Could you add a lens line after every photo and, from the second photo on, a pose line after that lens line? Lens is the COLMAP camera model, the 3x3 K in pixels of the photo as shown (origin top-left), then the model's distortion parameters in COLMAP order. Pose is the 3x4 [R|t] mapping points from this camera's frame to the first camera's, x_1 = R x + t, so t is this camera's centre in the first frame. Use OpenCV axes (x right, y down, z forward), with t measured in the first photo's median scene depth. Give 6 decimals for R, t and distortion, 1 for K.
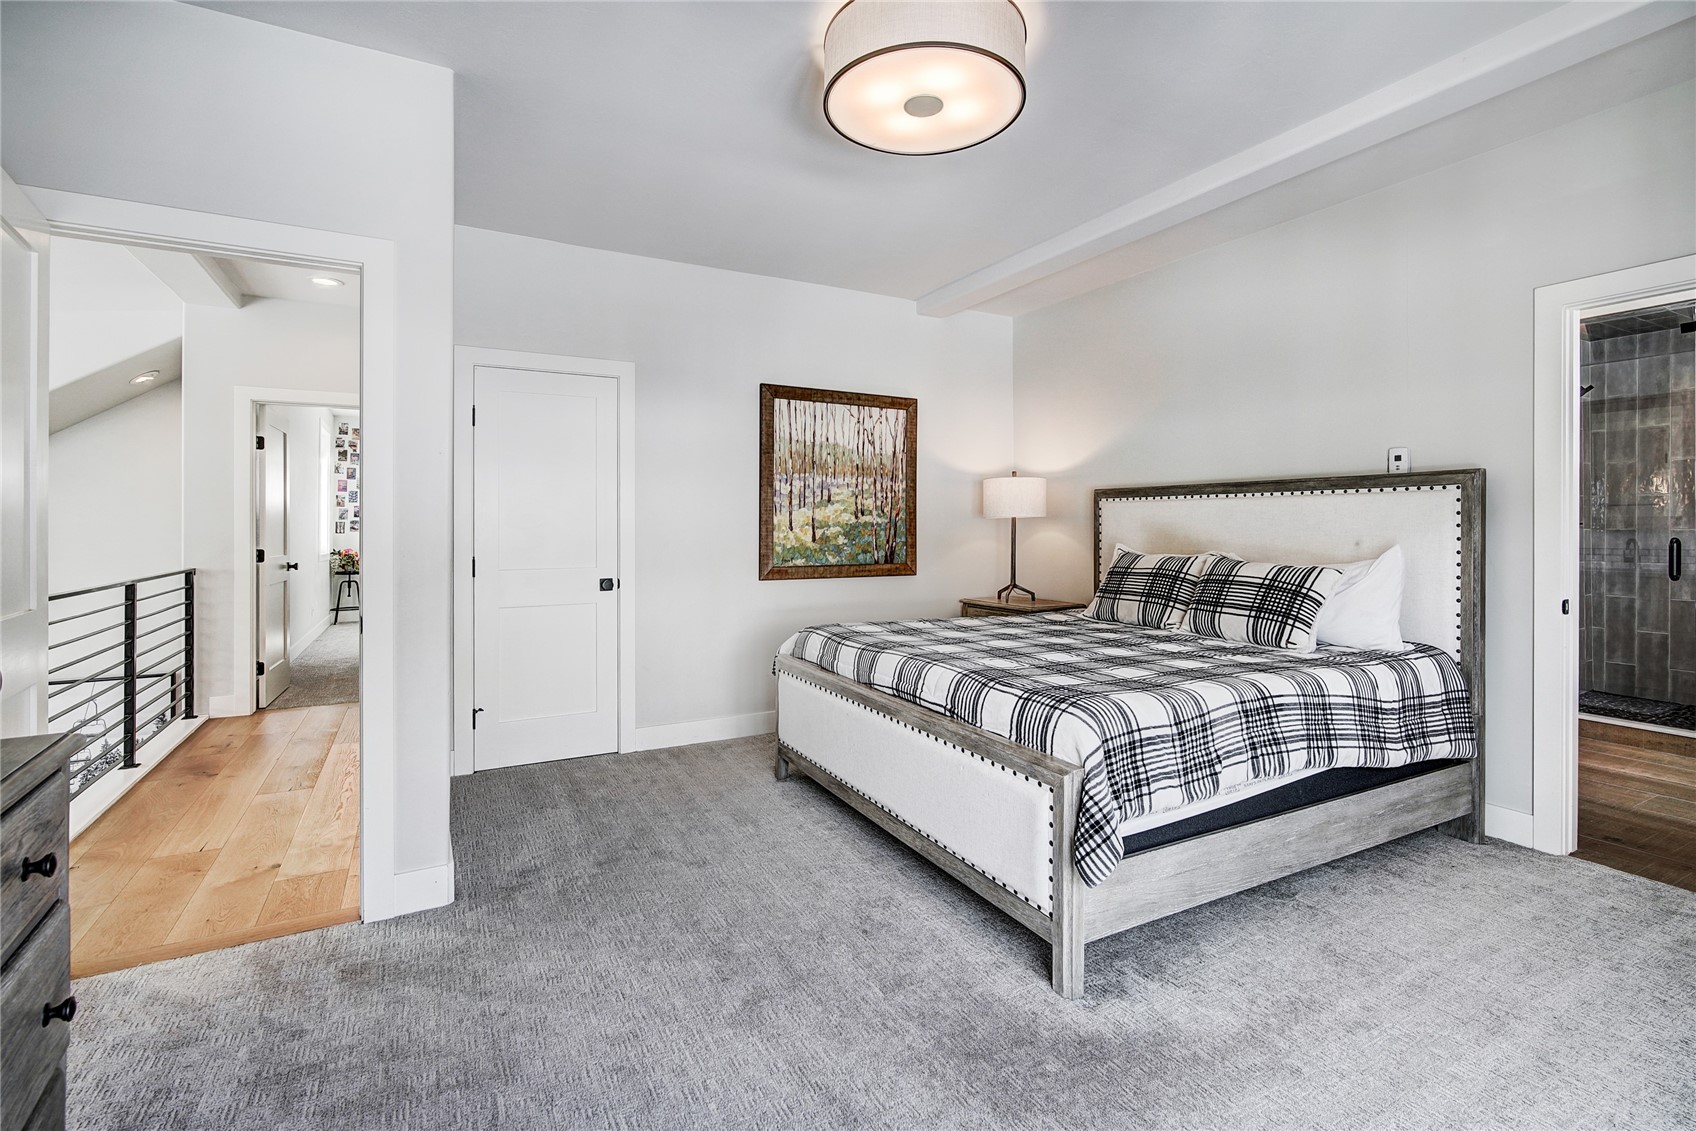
lens RADIAL K [[767.2, 0, 825.0], [0, 767.2, 535.5], [0, 0, 1]] dist [-0.011333, 0.003155]
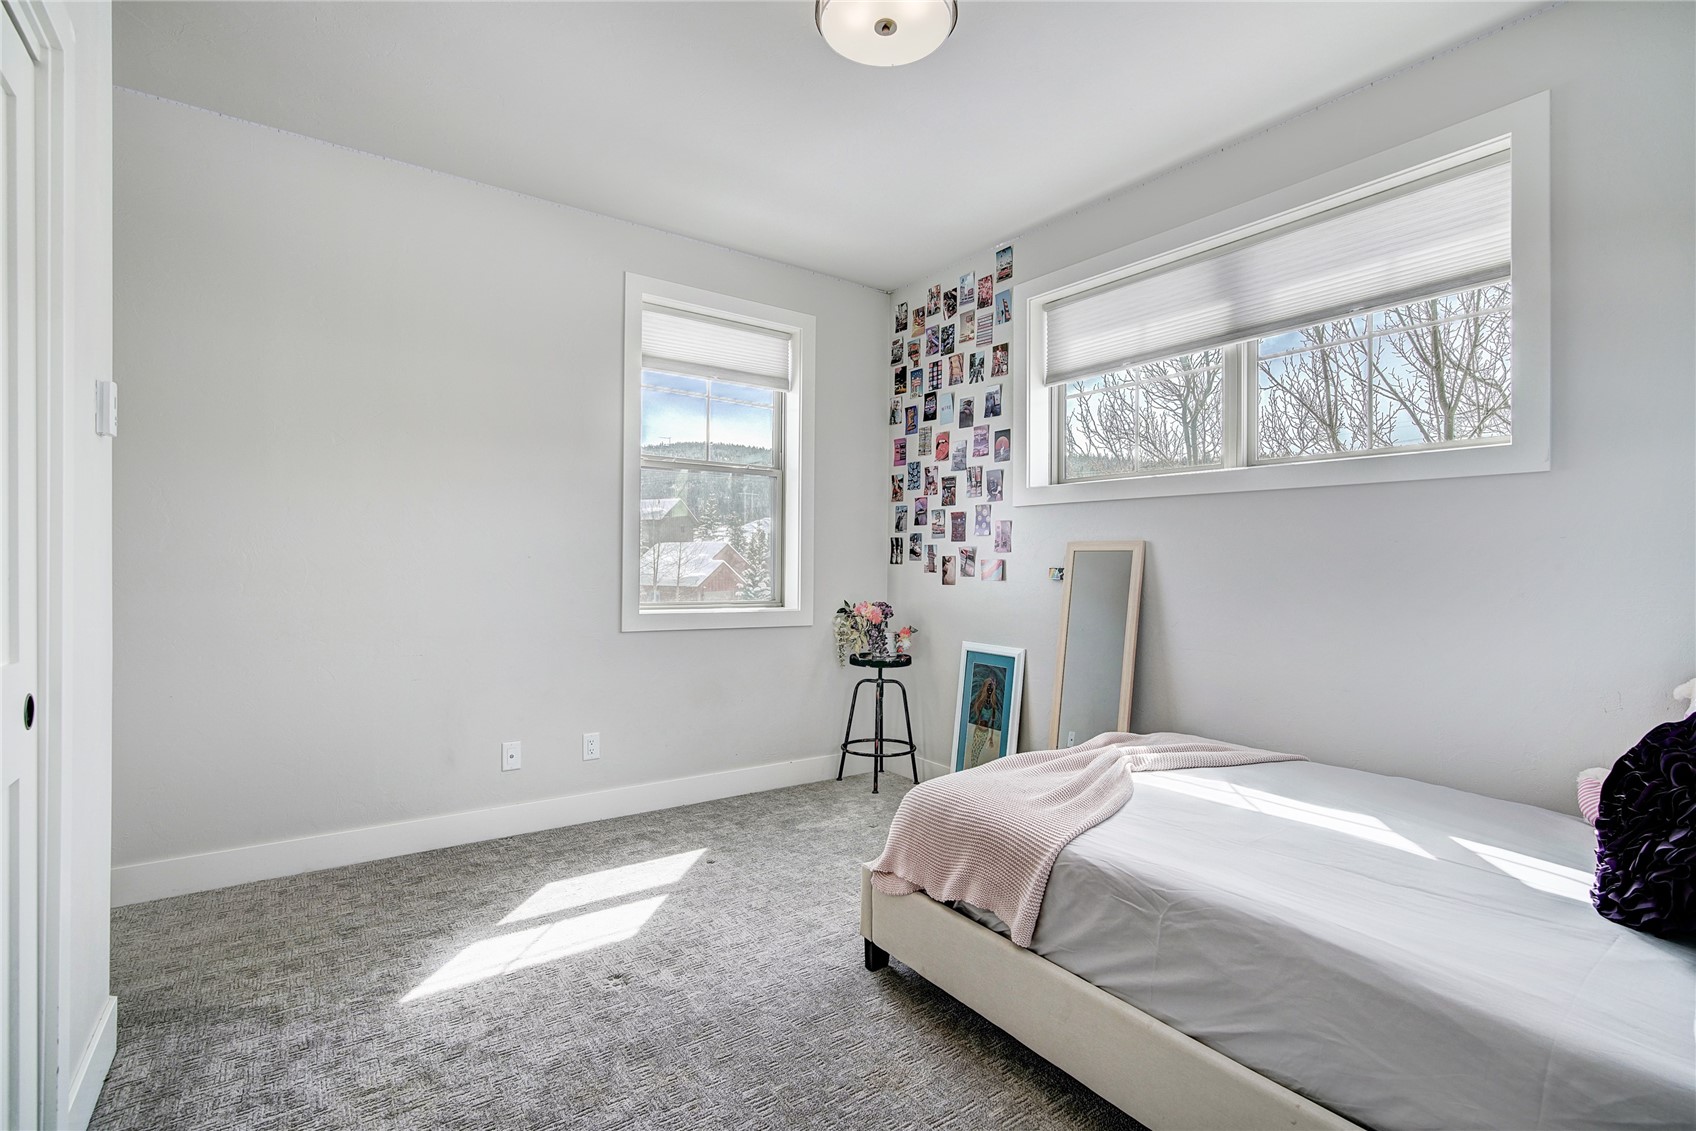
lens RADIAL K [[767.2, 0, 845.6], [0, 767.2, 559.9], [0, 0, 1]] dist [-0.011333, 0.003155]
pose [[0.147105, -0.014418, -0.989016, -0.217202], [-0.008339, 0.999840, -0.015816, 0.001569], [0.989086, 0.010574, 0.146961, 0.908897]]
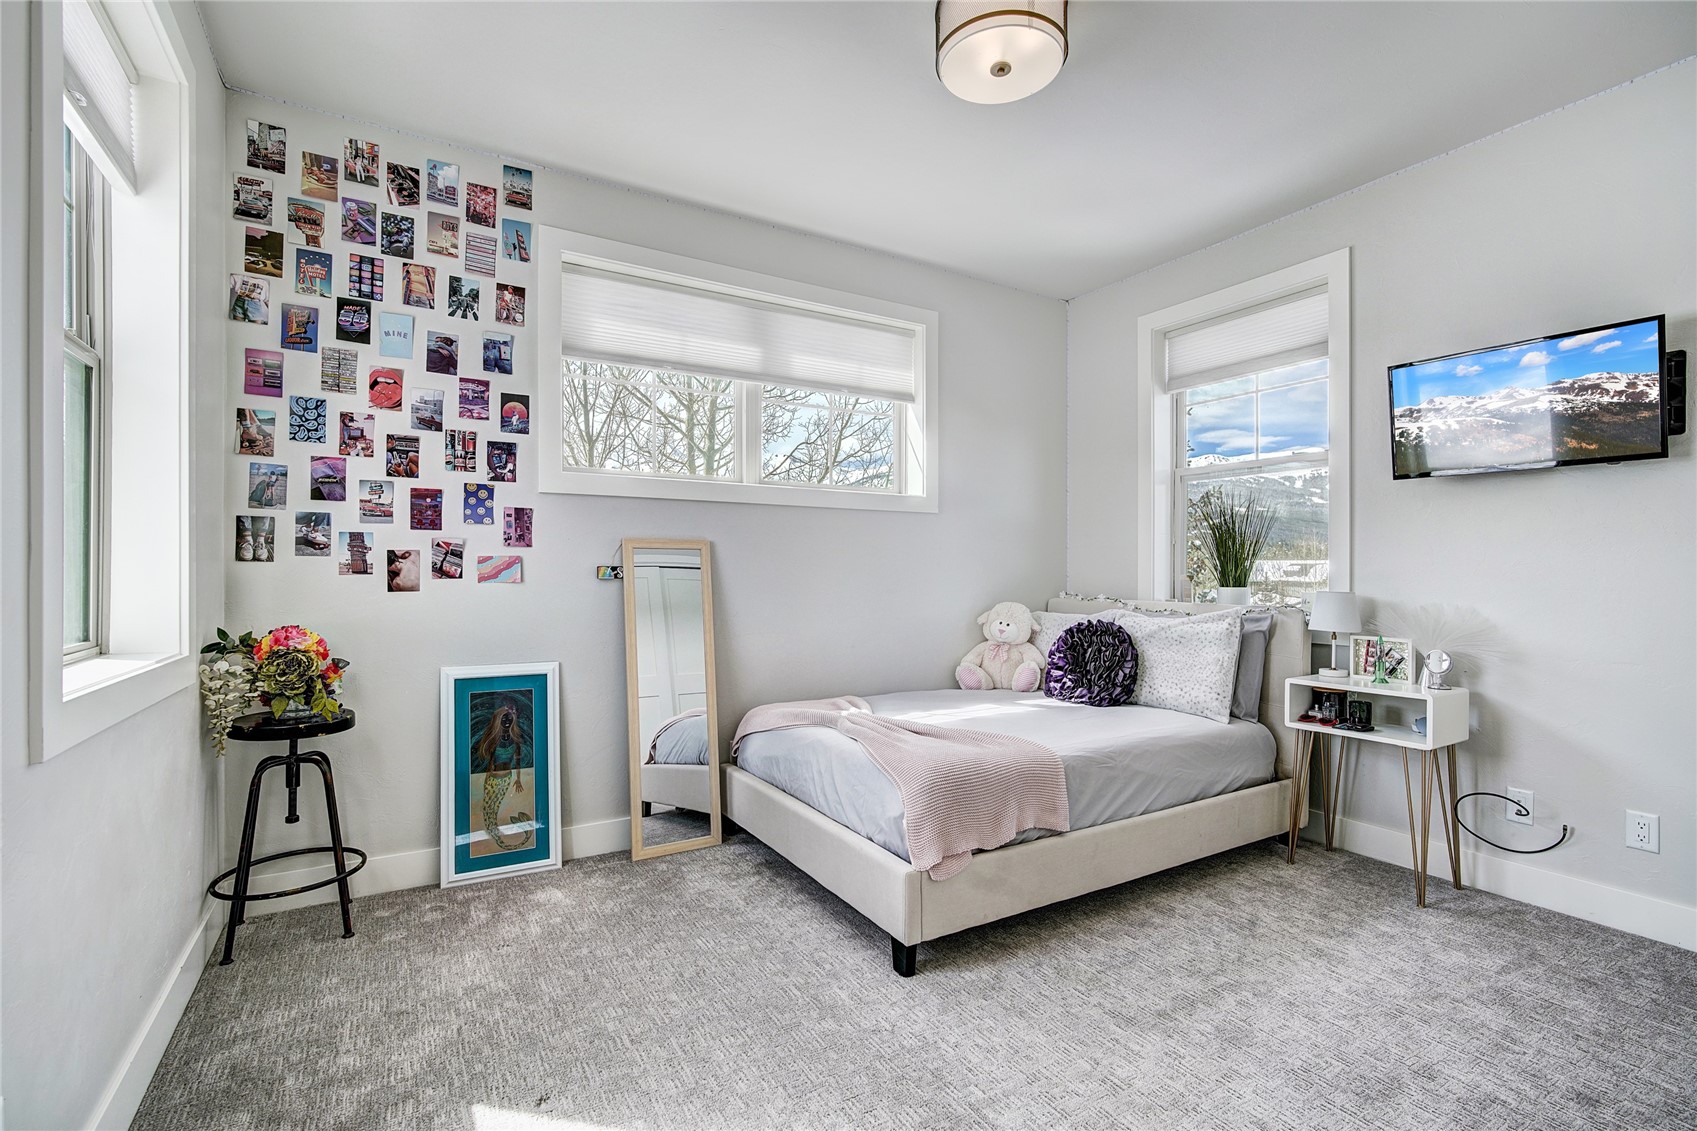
lens RADIAL K [[767.6, 0, 846.2], [0, 767.6, 566.2], [0, 0, 1]] dist [-0.011333, 0.003155]
pose [[0.998798, -0.006905, 0.048536, -0.453045], [0.007042, 0.999972, -0.002648, 0.000458], [-0.048517, 0.002987, 0.998818, 0.740794]]
